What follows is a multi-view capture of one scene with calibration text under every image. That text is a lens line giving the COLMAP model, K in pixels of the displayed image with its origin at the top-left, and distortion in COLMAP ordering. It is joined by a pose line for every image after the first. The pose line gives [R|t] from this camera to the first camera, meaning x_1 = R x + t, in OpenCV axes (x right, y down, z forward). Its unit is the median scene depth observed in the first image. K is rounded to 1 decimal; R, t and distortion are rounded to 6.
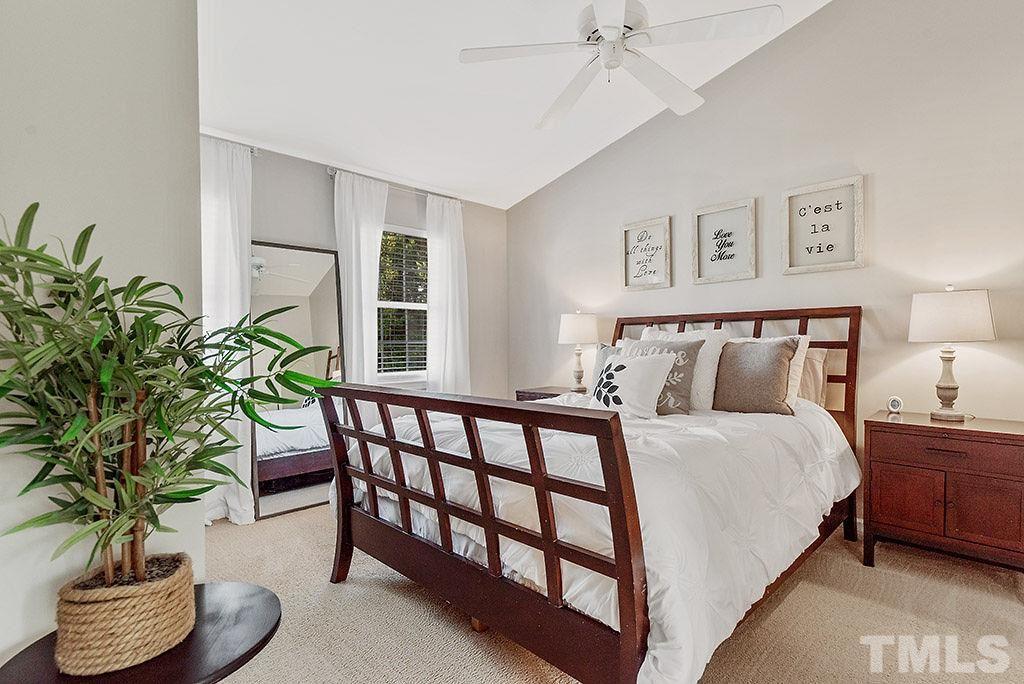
lens RADIAL K [[497.8, 0, 513.3], [0, 497.8, 343.9], [0, 0, 1]] dist [0.002628, -0.000146]
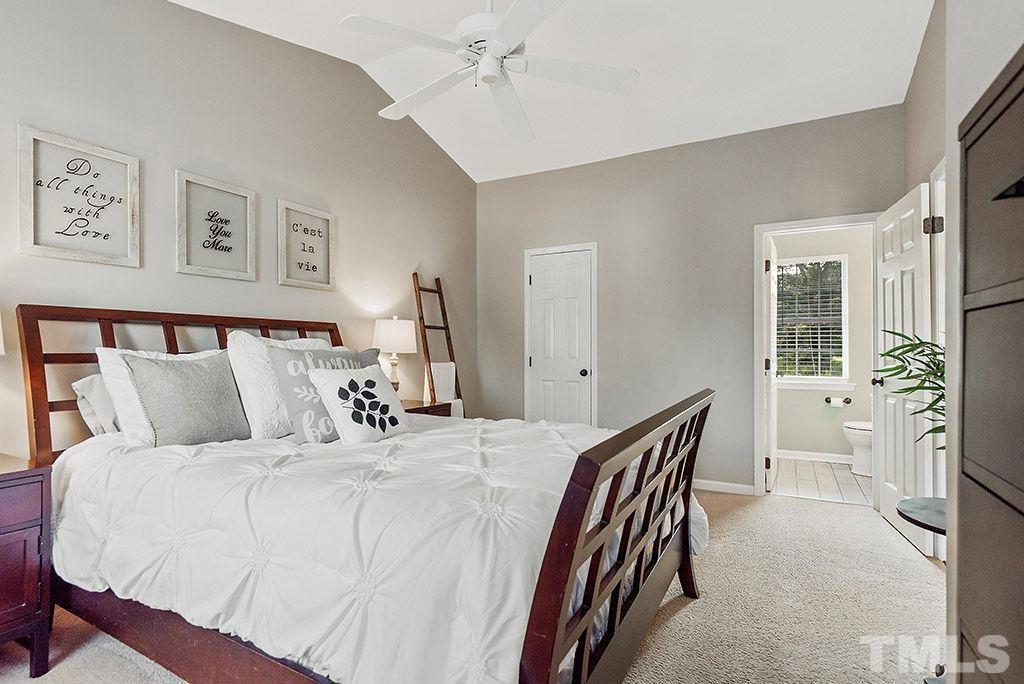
lens RADIAL K [[497.8, 0, 512.0], [0, 497.8, 348.0], [0, 0, 1]] dist [0.002628, -0.000146]
pose [[-0.275666, 0.013741, 0.961155, -0.481244], [0.001505, 0.999903, -0.013863, 0.001232], [-0.961252, -0.002375, -0.275660, 0.762467]]
